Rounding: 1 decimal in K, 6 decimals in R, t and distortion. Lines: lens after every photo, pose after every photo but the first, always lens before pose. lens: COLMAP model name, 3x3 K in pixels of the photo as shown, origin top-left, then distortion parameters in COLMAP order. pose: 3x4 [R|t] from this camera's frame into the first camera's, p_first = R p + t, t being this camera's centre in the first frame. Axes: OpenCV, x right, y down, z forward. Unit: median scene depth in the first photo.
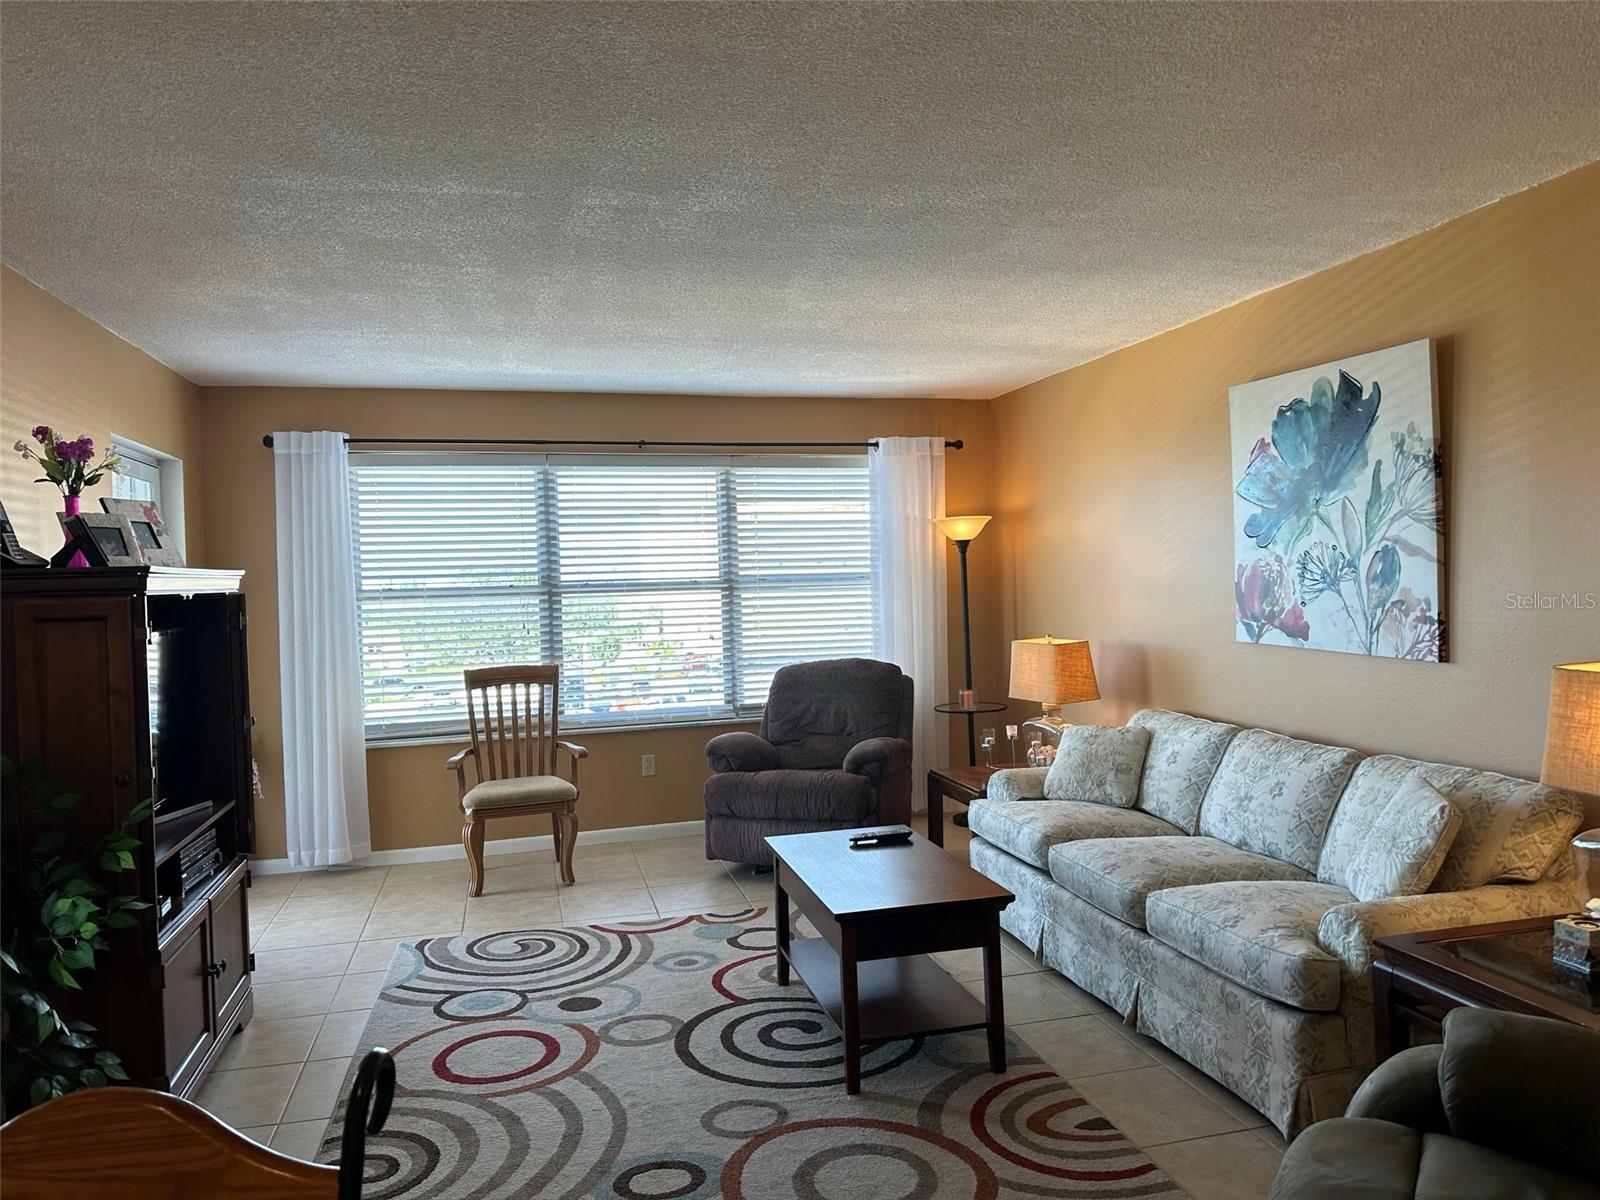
lens RADIAL K [[1113.6, 0, 810.6], [0, 1113.6, 597.5], [0, 0, 1]] dist [0.137836, -0.228771]
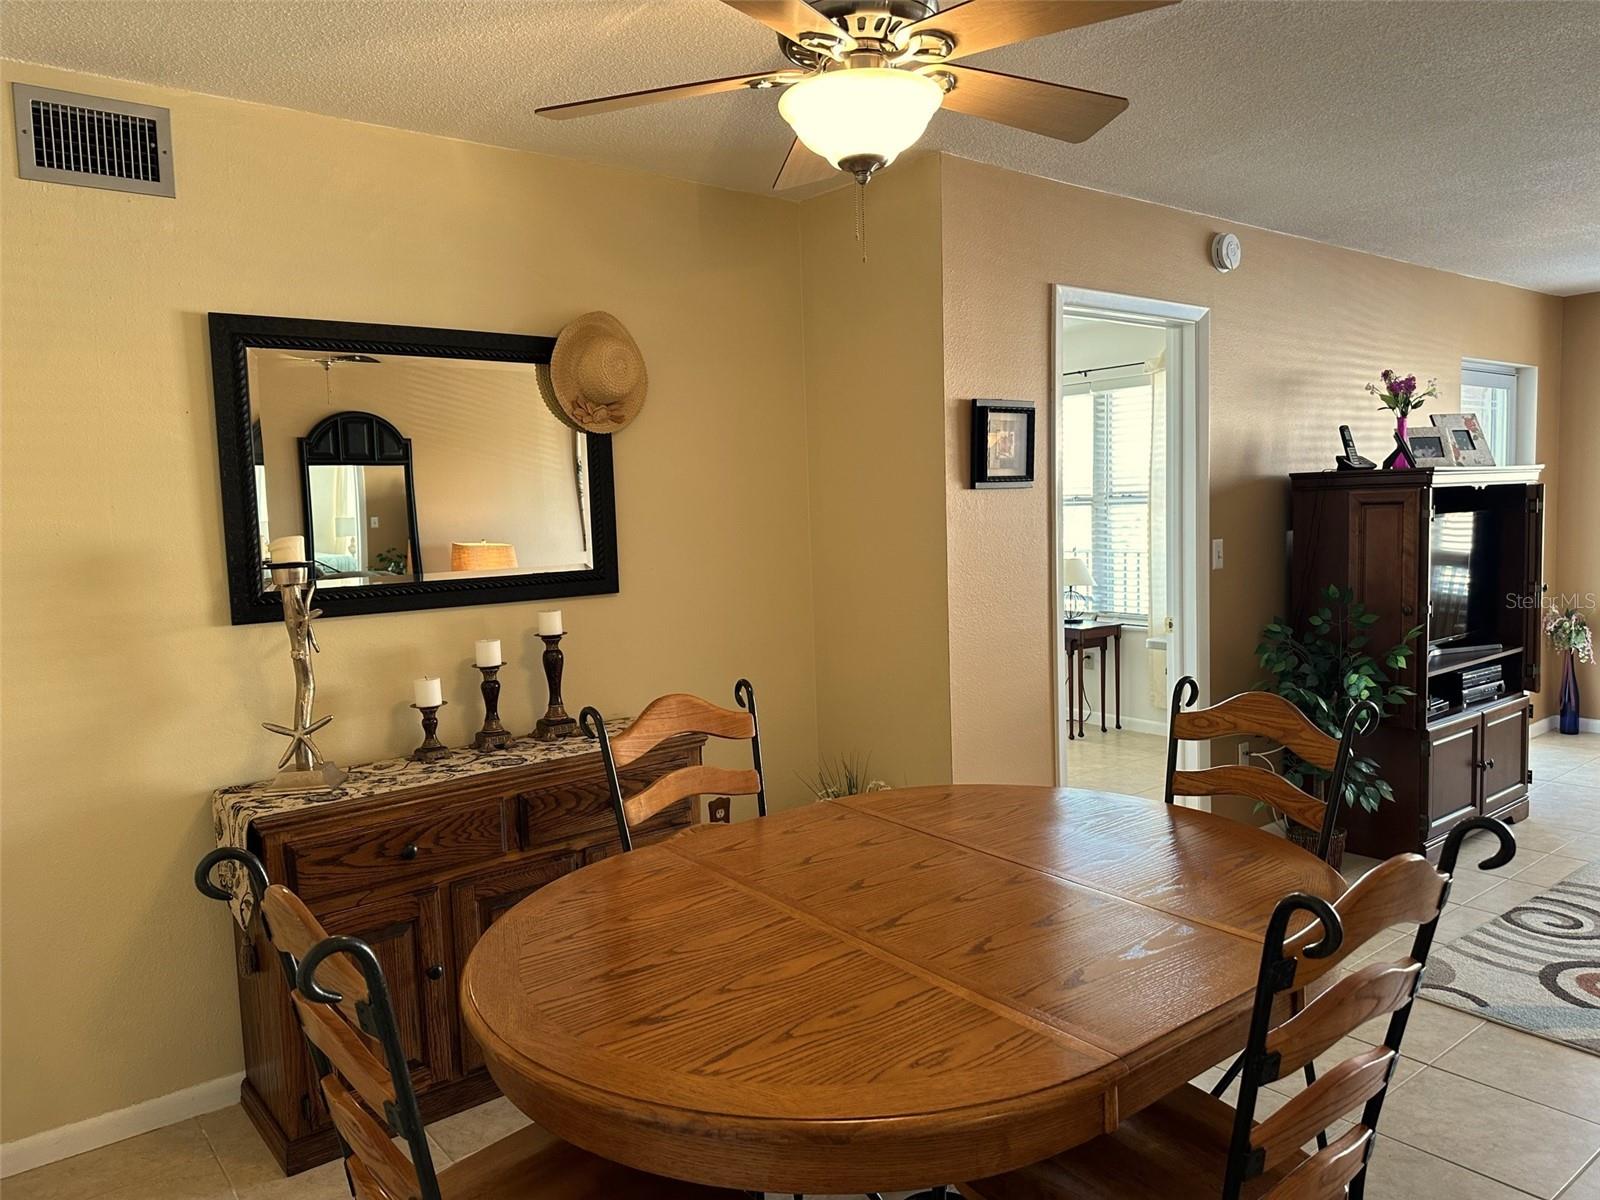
lens RADIAL K [[1135.9, 0, 793.9], [0, 1135.9, 593.5], [0, 0, 1]] dist [0.002406, -0.009563]
pose [[0.398194, 0.092760, -0.912599, 0.303921], [0.001563, 0.994804, 0.101797, -0.011393], [0.917300, -0.041961, 0.395980, -0.235911]]
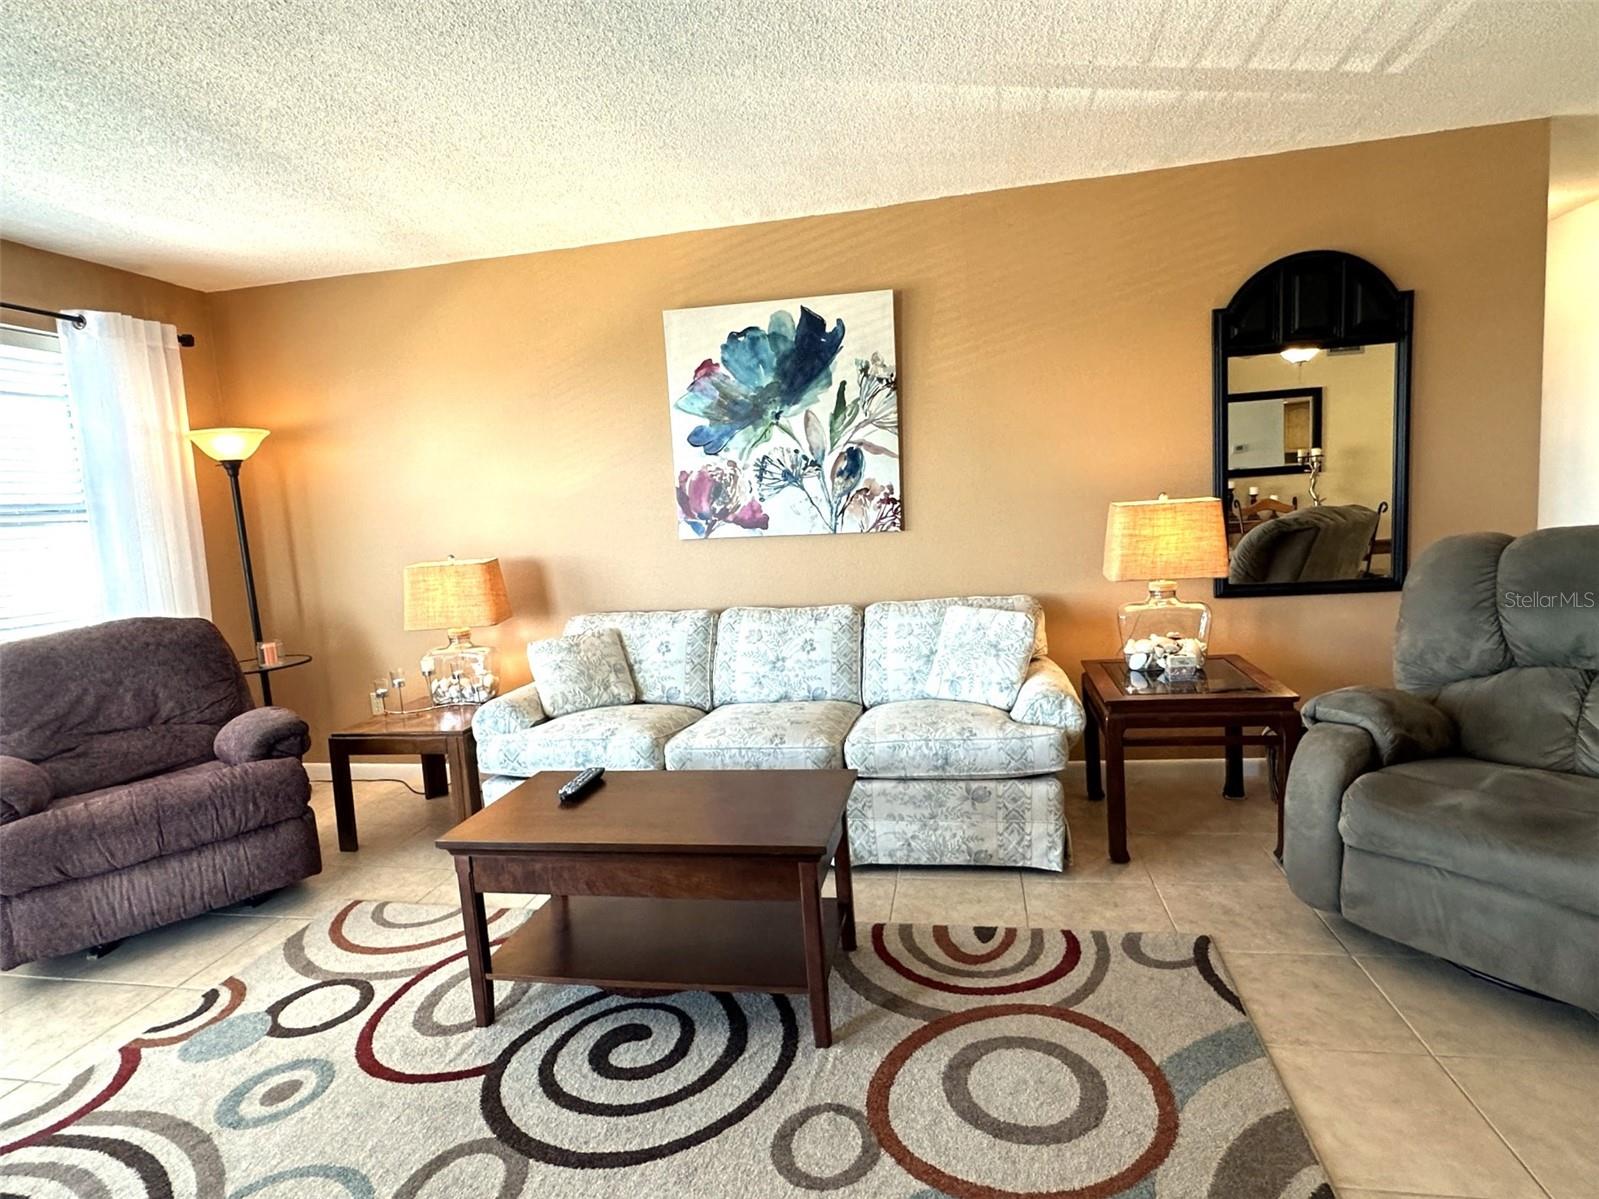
lens RADIAL K [[864.3, 0, 797.4], [0, 864.3, 606.4], [0, 0, 1]] dist [0.000571, -0.000523]
pose [[0.436781, -0.109380, 0.892893, -0.433415], [0.068498, 0.993742, 0.088227, 0.044735], [-0.896956, 0.022625, 0.441540, 0.613252]]
